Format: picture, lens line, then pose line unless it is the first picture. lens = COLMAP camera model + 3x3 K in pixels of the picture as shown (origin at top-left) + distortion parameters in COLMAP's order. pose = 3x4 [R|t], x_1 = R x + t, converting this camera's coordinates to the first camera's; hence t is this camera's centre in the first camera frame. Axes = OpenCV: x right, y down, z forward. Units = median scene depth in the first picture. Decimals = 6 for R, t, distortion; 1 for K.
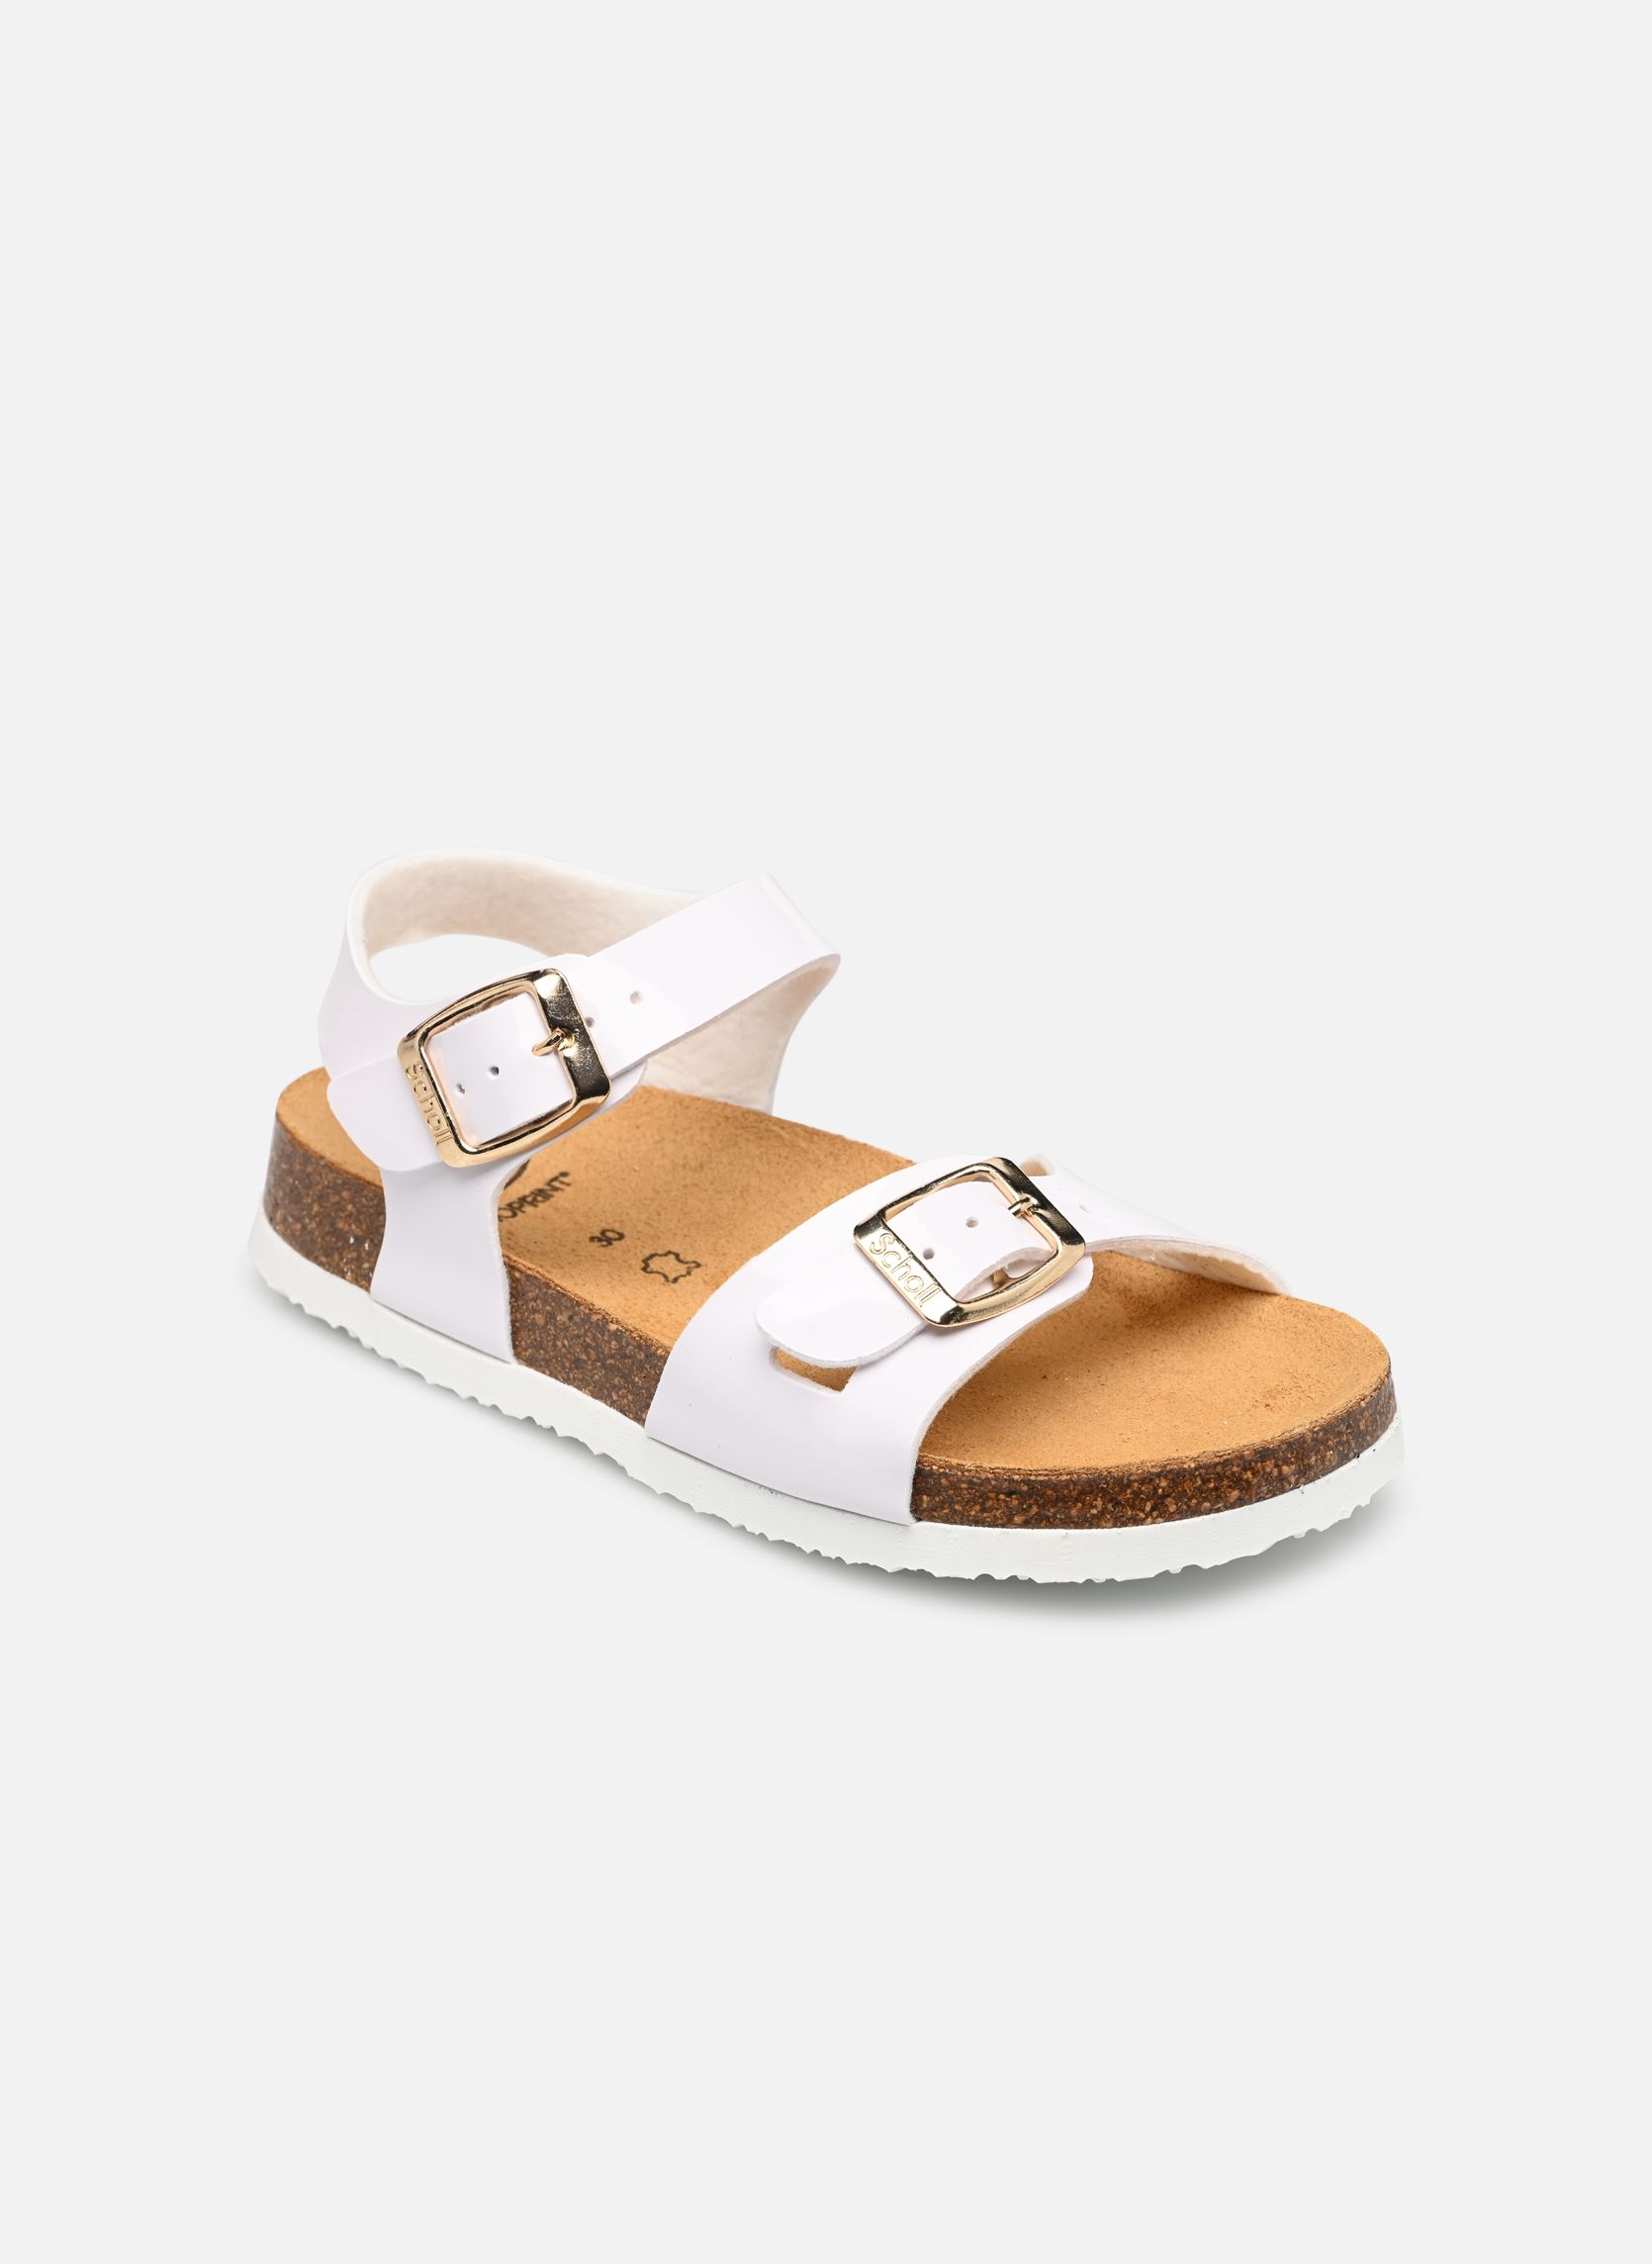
lens RADIAL K [[7294.0, 0, 828.5], [0, 7294.0, 1136.5], [0, 0, 1]] dist [0.219643, 0.000000]
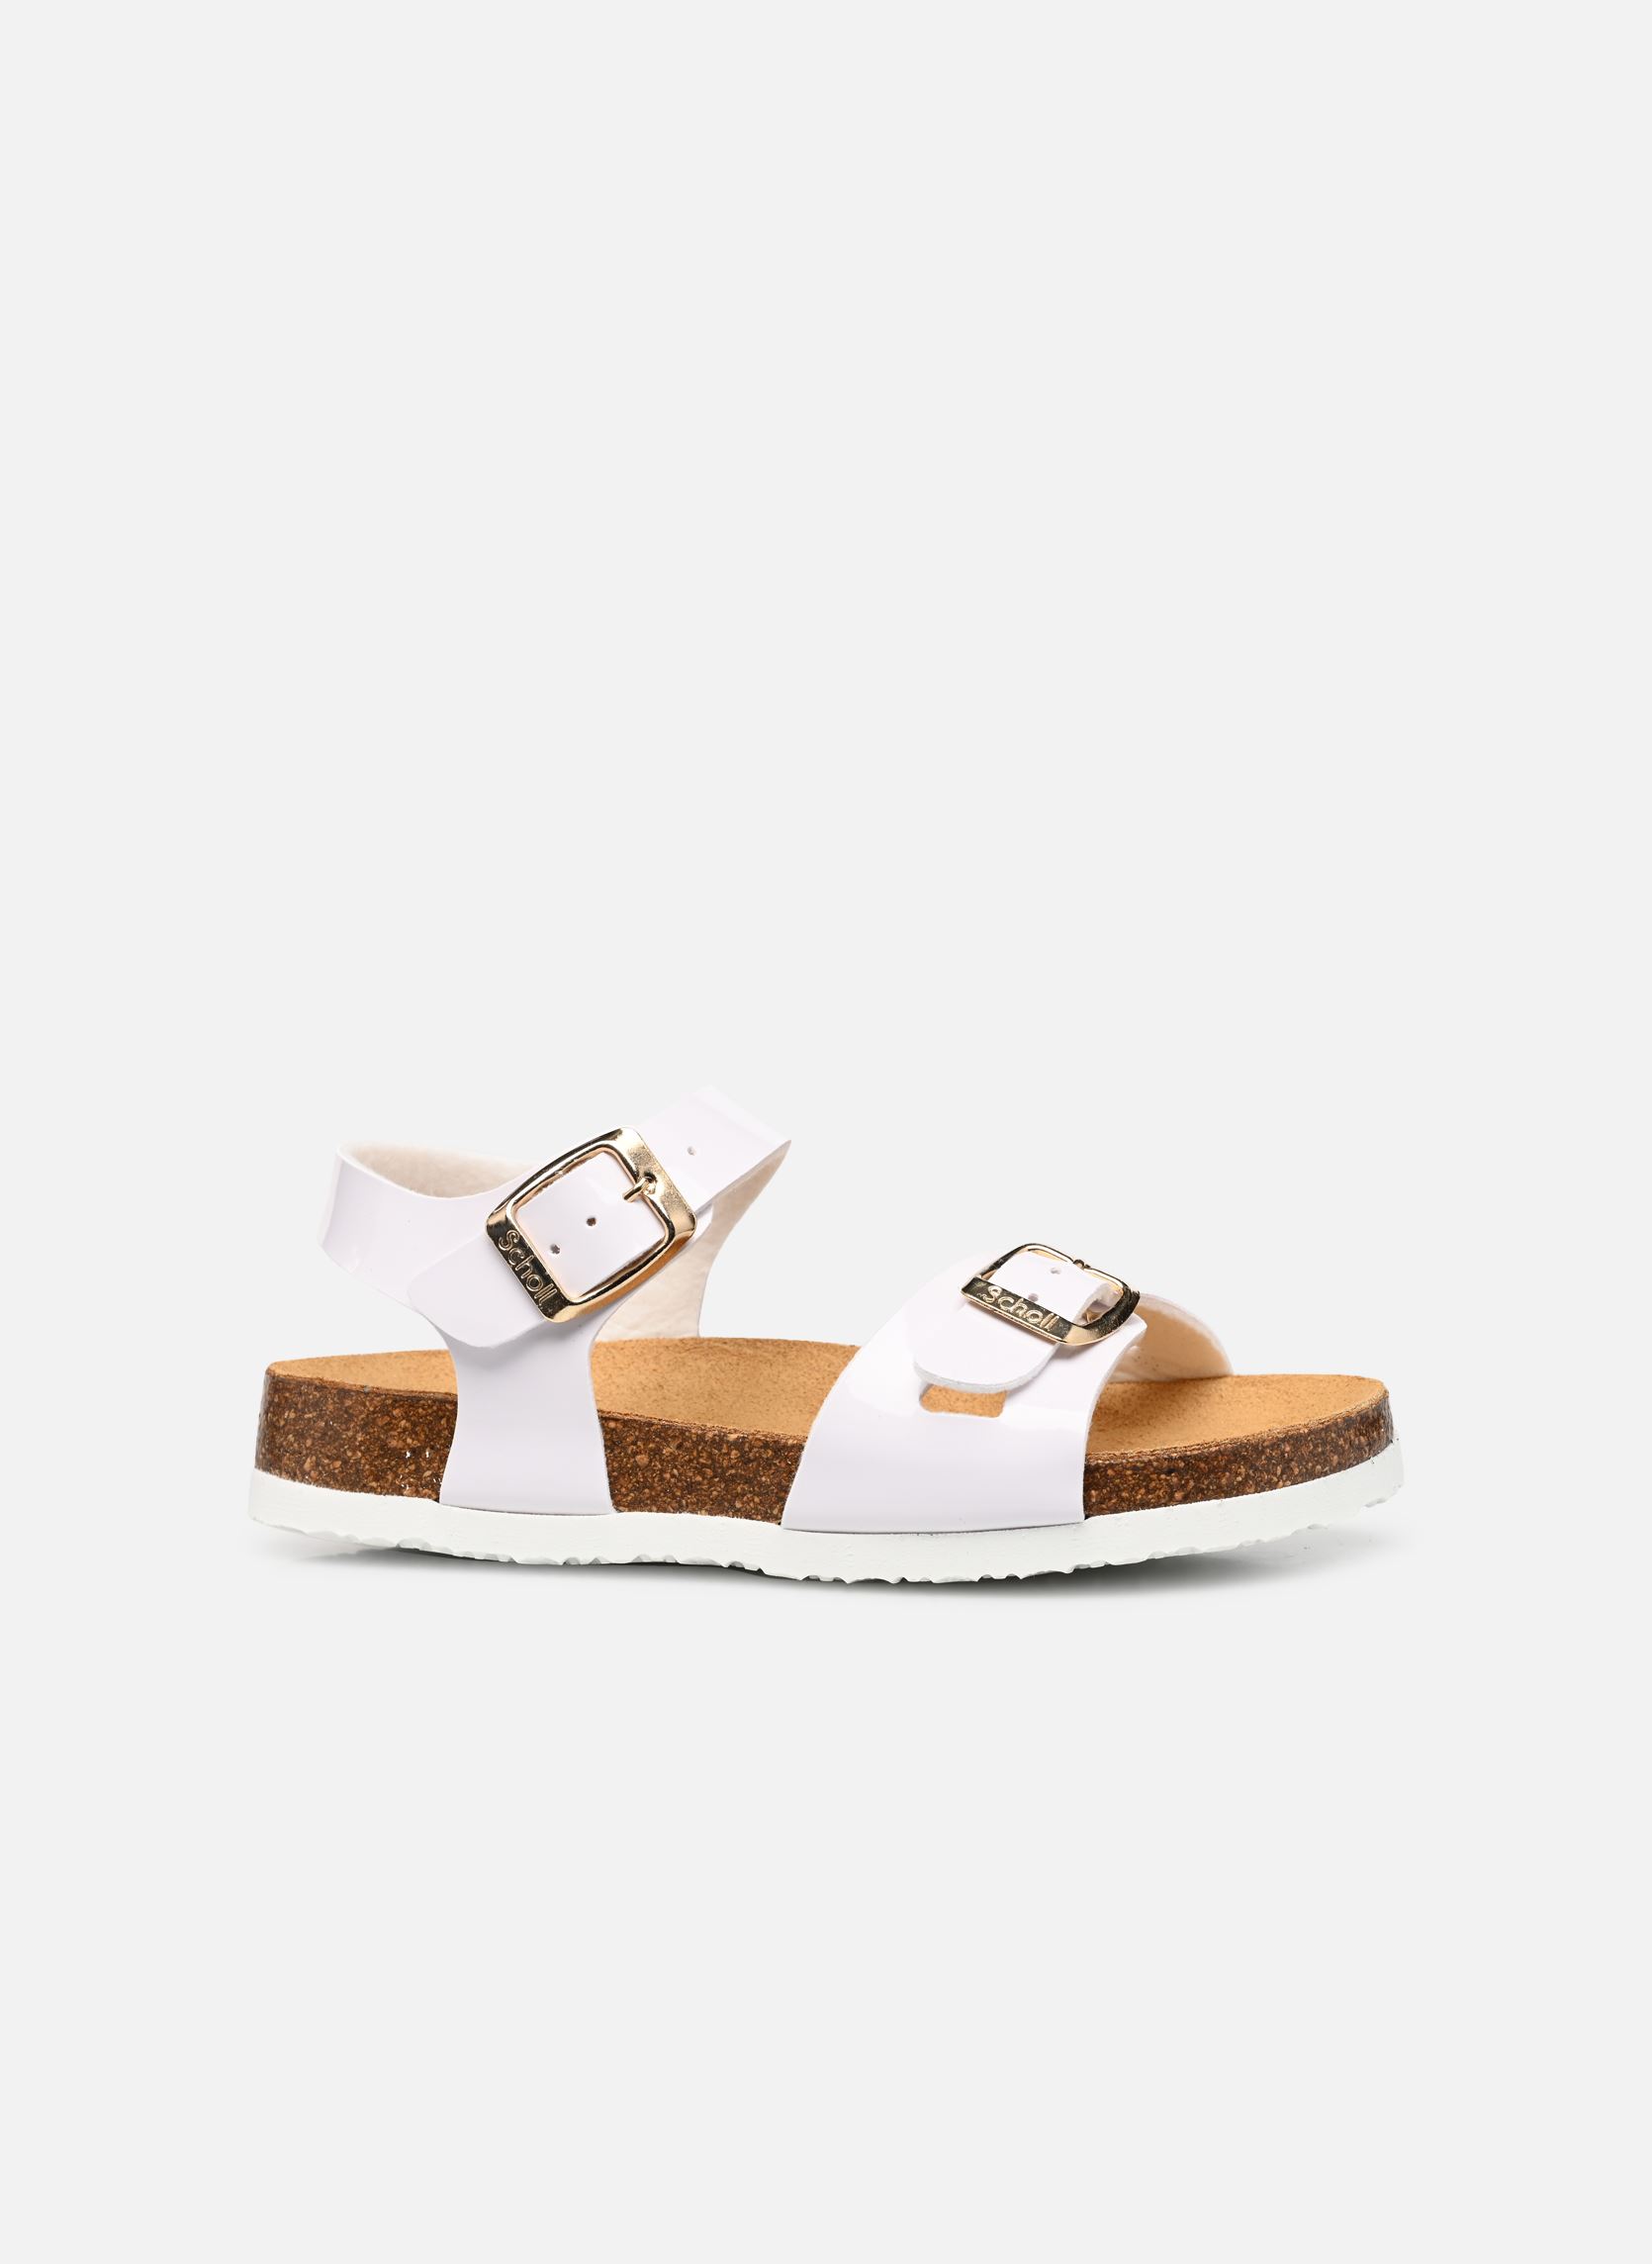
lens RADIAL K [[7294.0, 0, 822.6], [0, 7294.0, 1128.7], [0, 0, 1]] dist [0.219643, 0.000000]
pose [[0.837503, -0.018229, 0.546129, -0.617528], [0.243632, 0.907062, -0.343340, 0.364650], [-0.489114, 0.420602, 0.764108, 0.138141]]
